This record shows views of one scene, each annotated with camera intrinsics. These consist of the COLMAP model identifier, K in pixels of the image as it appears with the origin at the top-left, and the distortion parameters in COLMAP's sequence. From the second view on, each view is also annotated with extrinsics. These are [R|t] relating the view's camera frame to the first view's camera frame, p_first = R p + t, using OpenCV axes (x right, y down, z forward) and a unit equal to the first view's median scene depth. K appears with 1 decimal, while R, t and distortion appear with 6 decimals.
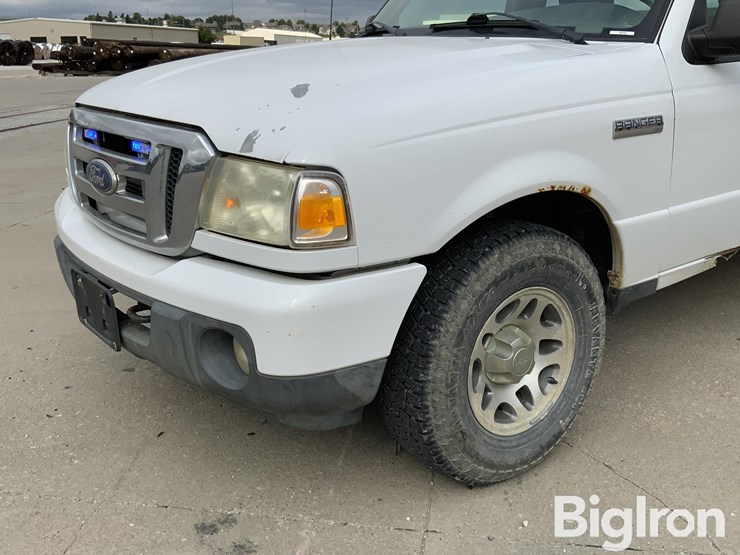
lens RADIAL K [[758.6, 0, 370.0], [0, 758.6, 277.5], [0, 0, 1]] dist [0.123222, -0.266482]
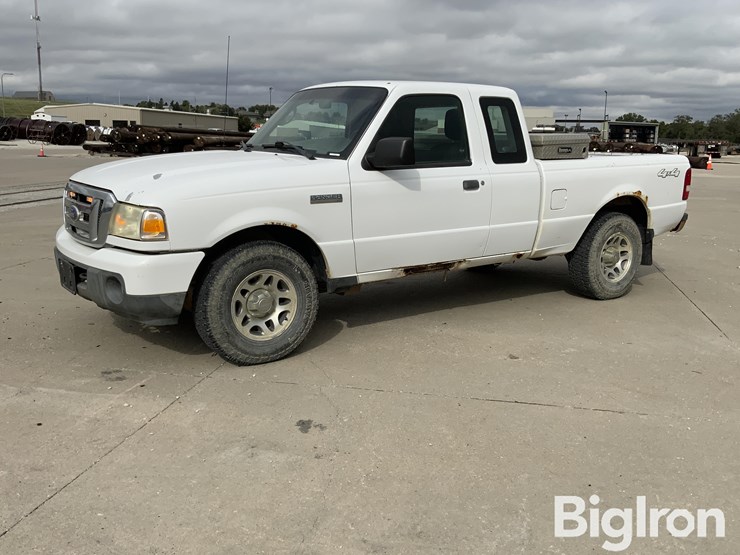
lens RADIAL K [[724.8, 0, 370.0], [0, 724.8, 277.5], [0, 0, 1]] dist [0.124735, -0.284153]
pose [[0.998903, 0.033652, -0.032577, 0.559537], [-0.036766, 0.994280, -0.100275, 0.226783], [0.029016, 0.101363, 0.994426, -1.014424]]
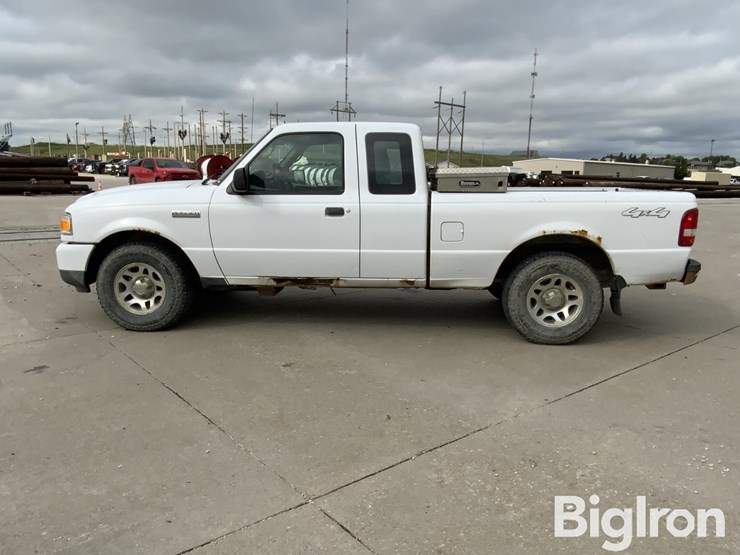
lens RADIAL K [[562.9, 0, 370.0], [0, 562.9, 277.5], [0, 0, 1]] dist [0.085200, -0.133414]
pose [[0.753023, 0.140740, -0.642766, 2.266733], [-0.215284, 0.975790, -0.038555, -0.038321], [0.621779, 0.167410, 0.765091, -0.123430]]
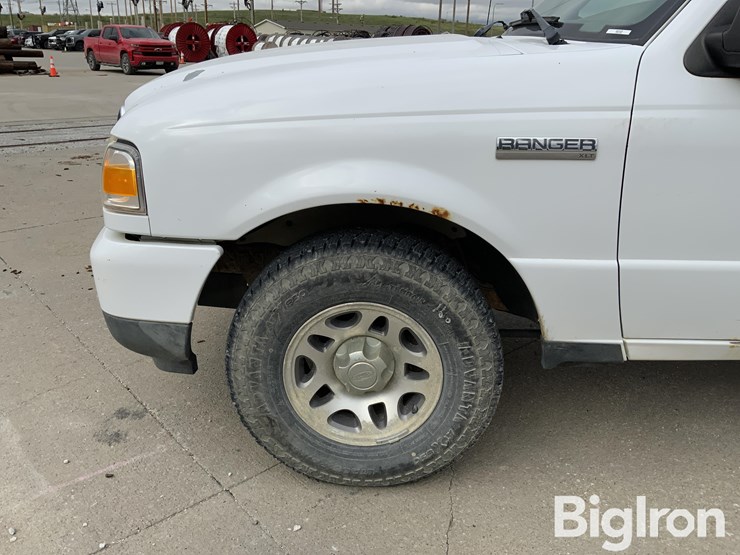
lens RADIAL K [[609.9, 0, 370.0], [0, 609.9, 277.5], [0, 0, 1]] dist [0.084651, -0.130835]
pose [[0.772497, 0.242757, -0.586786, 0.635707], [-0.210859, 0.969675, 0.123567, -0.109061], [0.598988, 0.028274, 0.800259, 0.386764]]
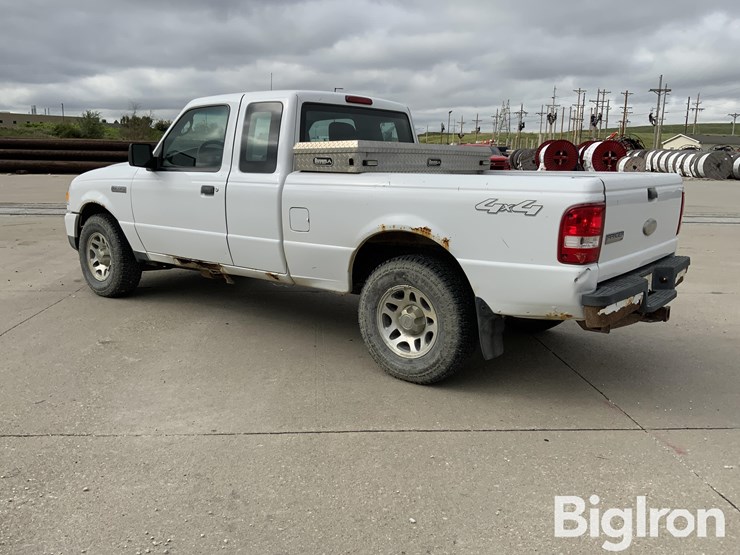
lens RADIAL K [[629.0, 0, 370.0], [0, 629.0, 277.5], [0, 0, 1]] dist [0.084170, -0.168846]
pose [[0.245478, 0.198966, -0.948764, 3.027432], [-0.303664, 0.945235, 0.119657, -0.471595], [0.920613, 0.258733, 0.292454, 1.296303]]
